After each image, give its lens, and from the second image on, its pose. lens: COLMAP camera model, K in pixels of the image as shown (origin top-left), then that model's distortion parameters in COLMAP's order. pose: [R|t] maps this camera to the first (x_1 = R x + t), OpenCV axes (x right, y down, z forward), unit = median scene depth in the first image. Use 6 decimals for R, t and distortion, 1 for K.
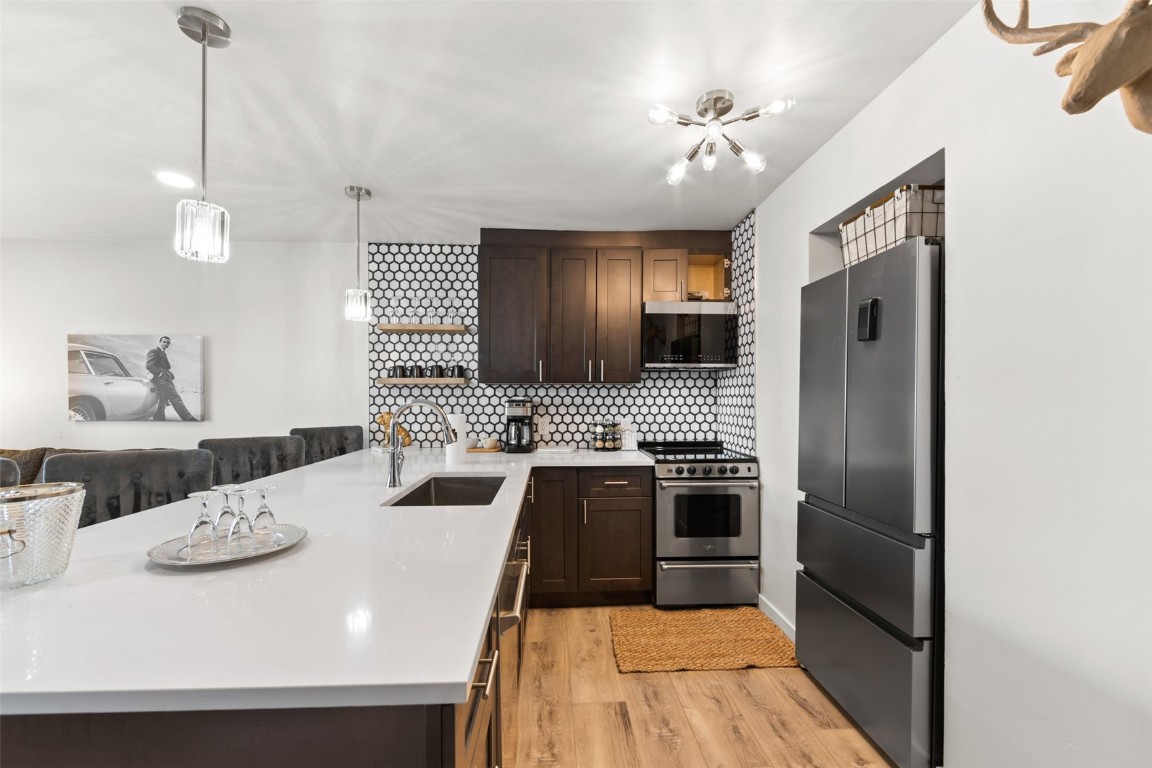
lens RADIAL K [[451.6, 0, 588.1], [0, 451.6, 398.1], [0, 0, 1]] dist [-0.001830, 0.000131]
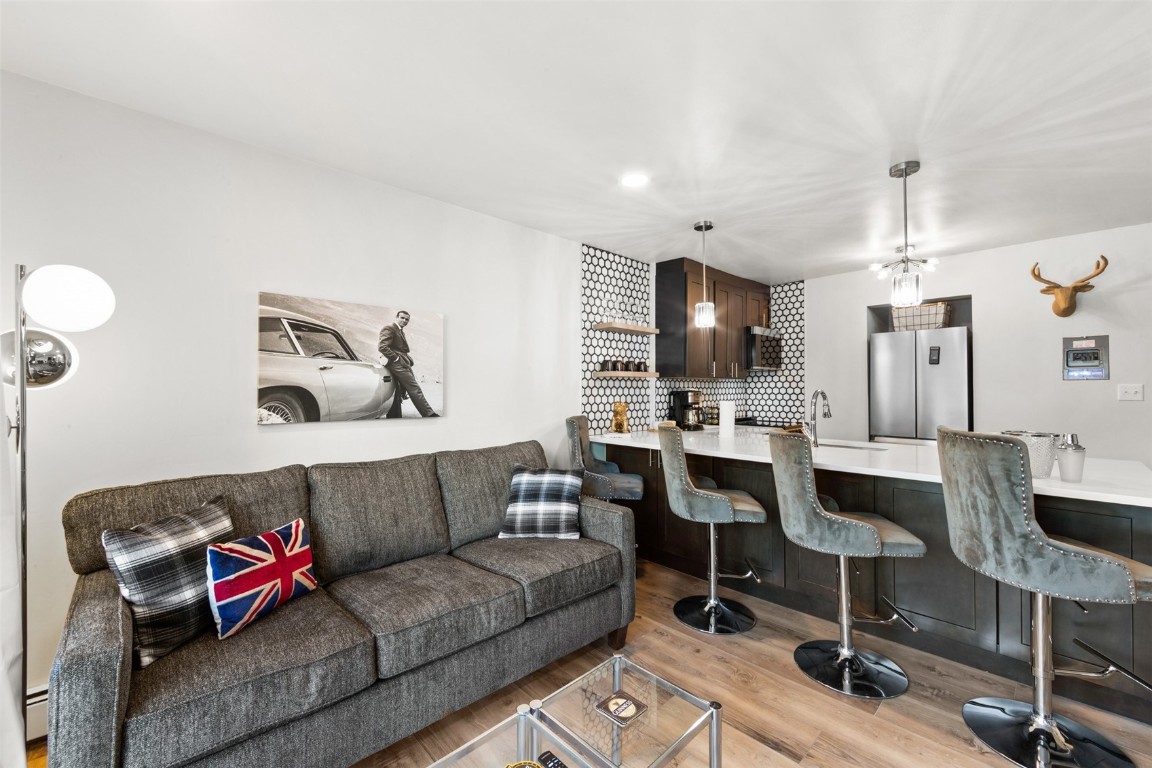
lens RADIAL K [[451.6, 0, 567.3], [0, 451.6, 384.1], [0, 0, 1]] dist [-0.001830, 0.000131]
pose [[0.767636, 0.006666, 0.640852, -1.223560], [0.002159, 0.999913, -0.012987, 0.001617], [-0.640883, 0.011353, 0.767555, 0.213546]]
